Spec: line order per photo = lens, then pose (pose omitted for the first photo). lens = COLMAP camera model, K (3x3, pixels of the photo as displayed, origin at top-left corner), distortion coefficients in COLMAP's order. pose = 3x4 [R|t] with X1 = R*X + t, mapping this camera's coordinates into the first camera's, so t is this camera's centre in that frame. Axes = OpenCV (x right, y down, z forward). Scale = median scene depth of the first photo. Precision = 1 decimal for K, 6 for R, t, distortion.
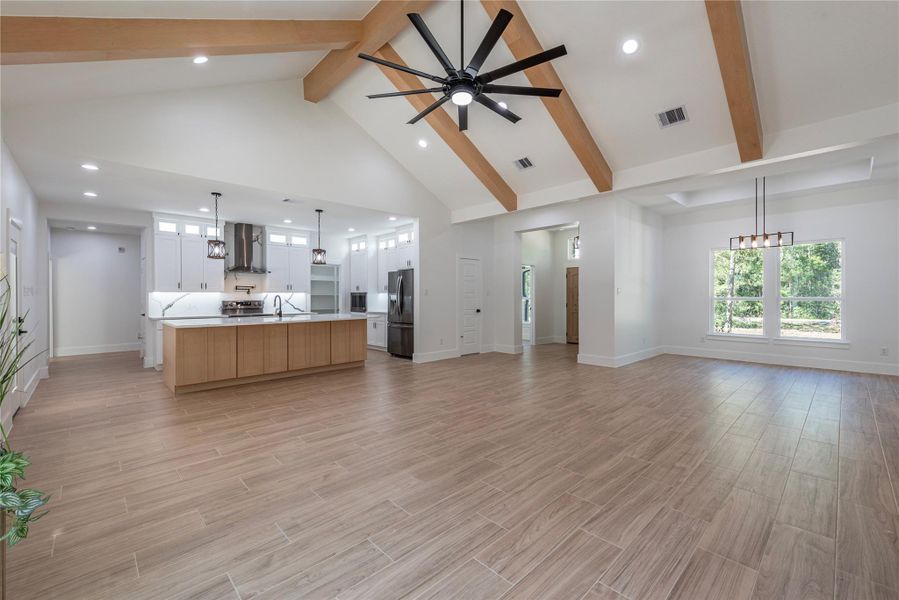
lens RADIAL K [[371.3, 0, 452.8], [0, 371.3, 297.9], [0, 0, 1]] dist [0.014671, -0.000358]
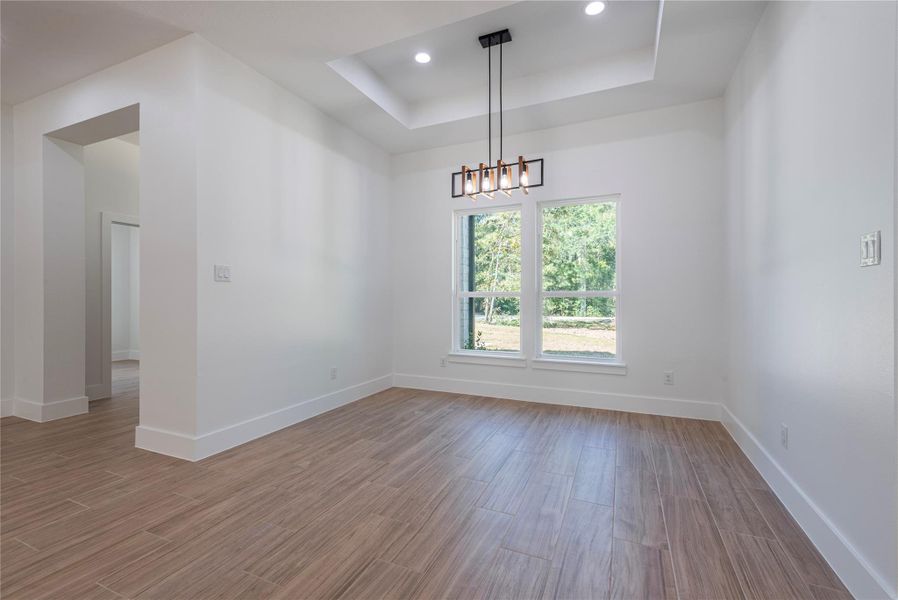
lens RADIAL K [[387.2, 0, 446.5], [0, 387.2, 295.2], [0, 0, 1]] dist [0.015674, -0.000166]
pose [[0.928625, 0.004068, 0.370998, 0.472901], [-0.001139, 0.999966, -0.008113, 0.009644], [-0.371019, 0.007112, 0.928598, 0.451253]]
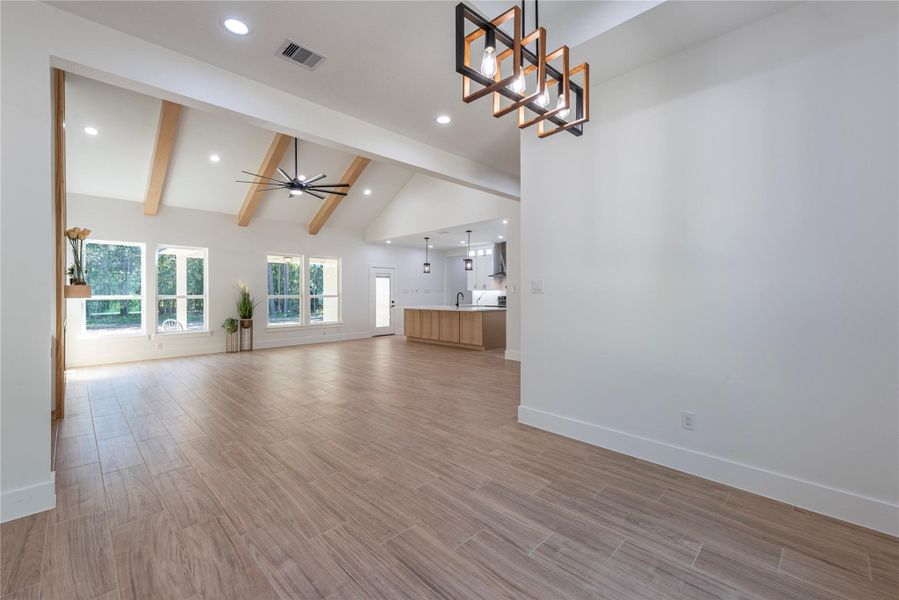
lens RADIAL K [[371.3, 0, 452.8], [0, 371.3, 297.9], [0, 0, 1]] dist [0.014671, -0.000358]
pose [[0.029903, 0.019890, -0.999355, 0.967899], [-0.001185, 0.999802, 0.019864, -0.014535], [0.999552, 0.000590, 0.029921, 0.853861]]
